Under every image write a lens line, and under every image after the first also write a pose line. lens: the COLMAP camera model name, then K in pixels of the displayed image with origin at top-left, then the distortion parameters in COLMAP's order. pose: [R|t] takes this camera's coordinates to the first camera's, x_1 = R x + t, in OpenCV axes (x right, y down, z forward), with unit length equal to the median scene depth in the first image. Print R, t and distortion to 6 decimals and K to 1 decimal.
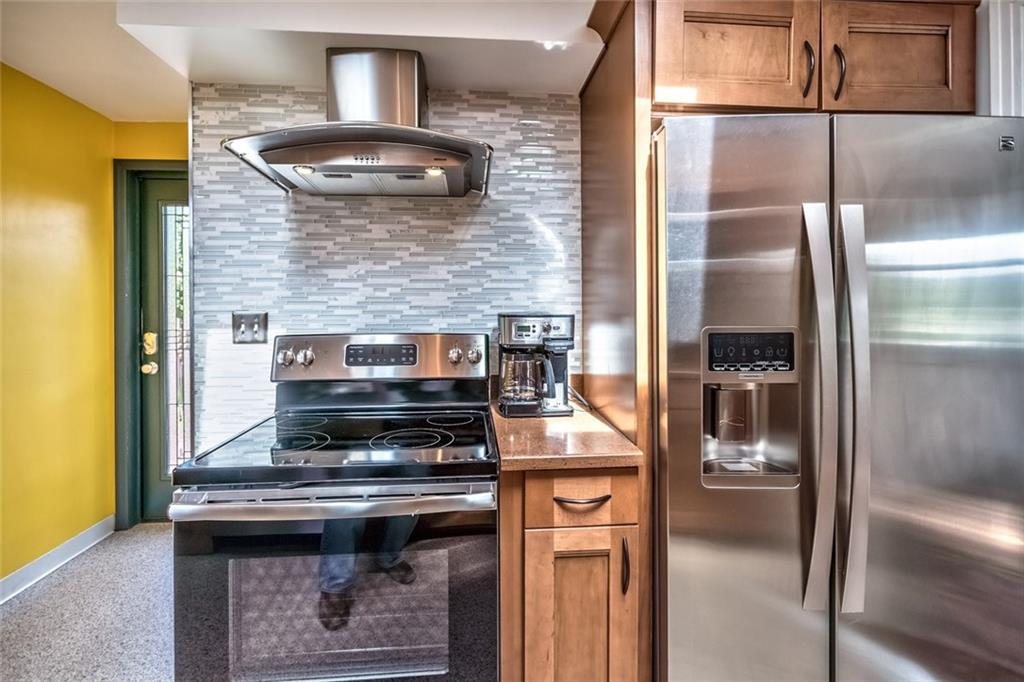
lens RADIAL K [[469.5, 0, 504.6], [0, 469.5, 306.0], [0, 0, 1]] dist [0.000944, 0.001732]
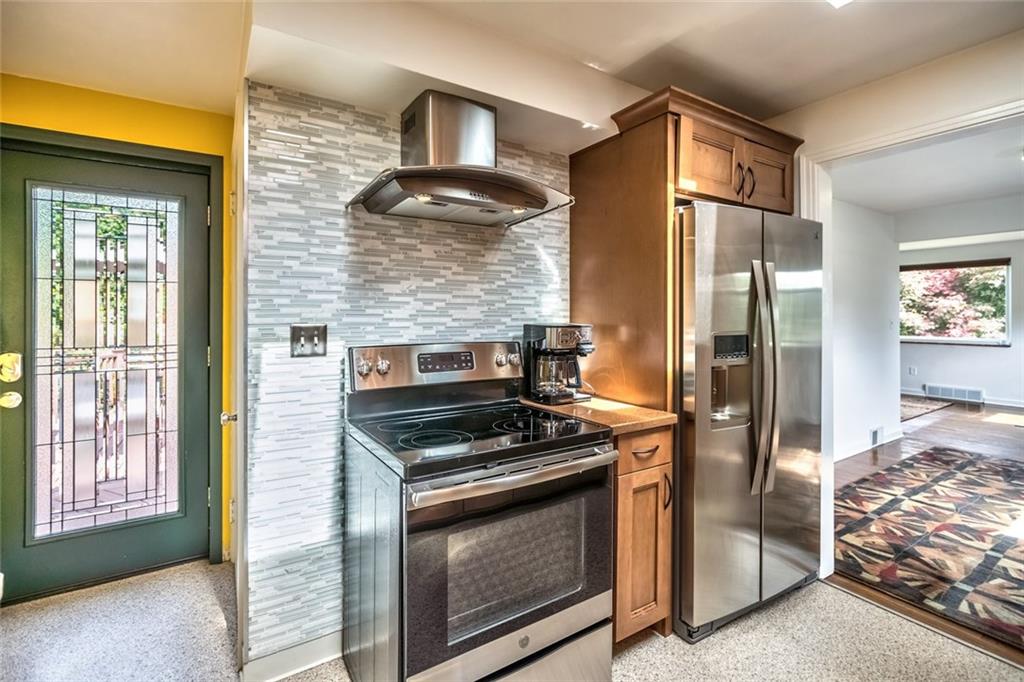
lens RADIAL K [[469.5, 0, 509.6], [0, 469.5, 314.4], [0, 0, 1]] dist [0.000944, 0.001732]
pose [[0.880765, 0.005396, 0.473523, -0.638417], [-0.002481, 0.999974, -0.006782, -0.003179], [-0.473548, 0.004798, 0.880755, -0.068761]]
